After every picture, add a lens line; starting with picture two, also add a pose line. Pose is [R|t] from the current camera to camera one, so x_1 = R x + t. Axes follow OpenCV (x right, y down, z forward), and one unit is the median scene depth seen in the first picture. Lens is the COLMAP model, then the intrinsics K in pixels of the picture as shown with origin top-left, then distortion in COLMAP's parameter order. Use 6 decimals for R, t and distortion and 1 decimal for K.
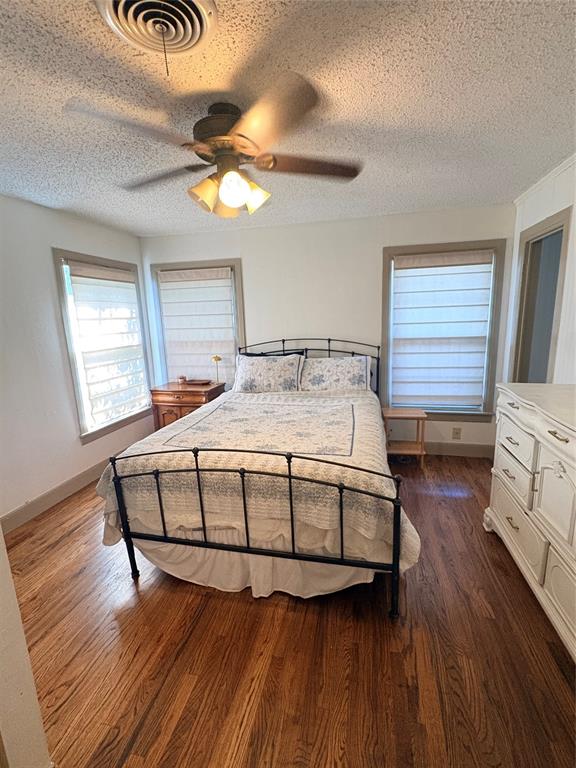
lens RADIAL K [[343.1, 0, 286.8], [0, 343.1, 382.1], [0, 0, 1]] dist [-0.001329, -0.000166]
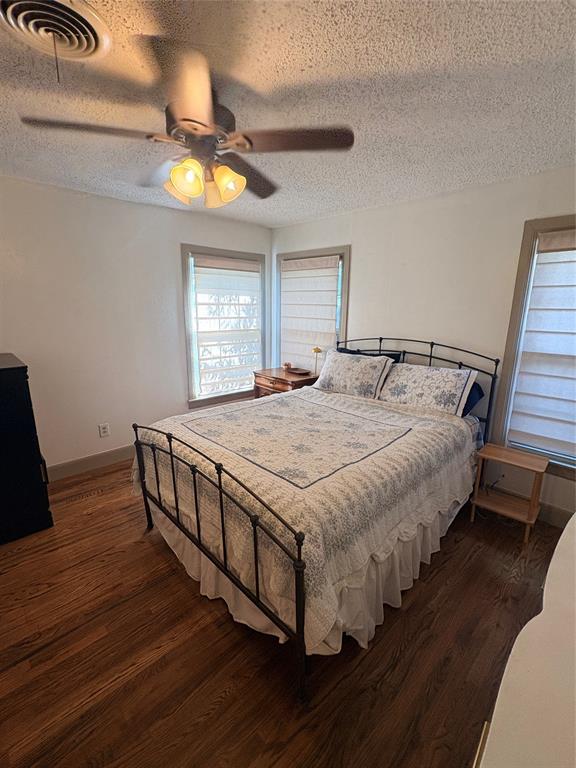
lens RADIAL K [[343.1, 0, 293.8], [0, 343.1, 381.8], [0, 0, 1]] dist [-0.001329, -0.000166]
pose [[0.839917, 0.164886, -0.517062, 0.300890], [-0.145522, 0.986266, 0.078124, -0.054058], [0.522842, 0.009626, 0.852375, 0.155495]]
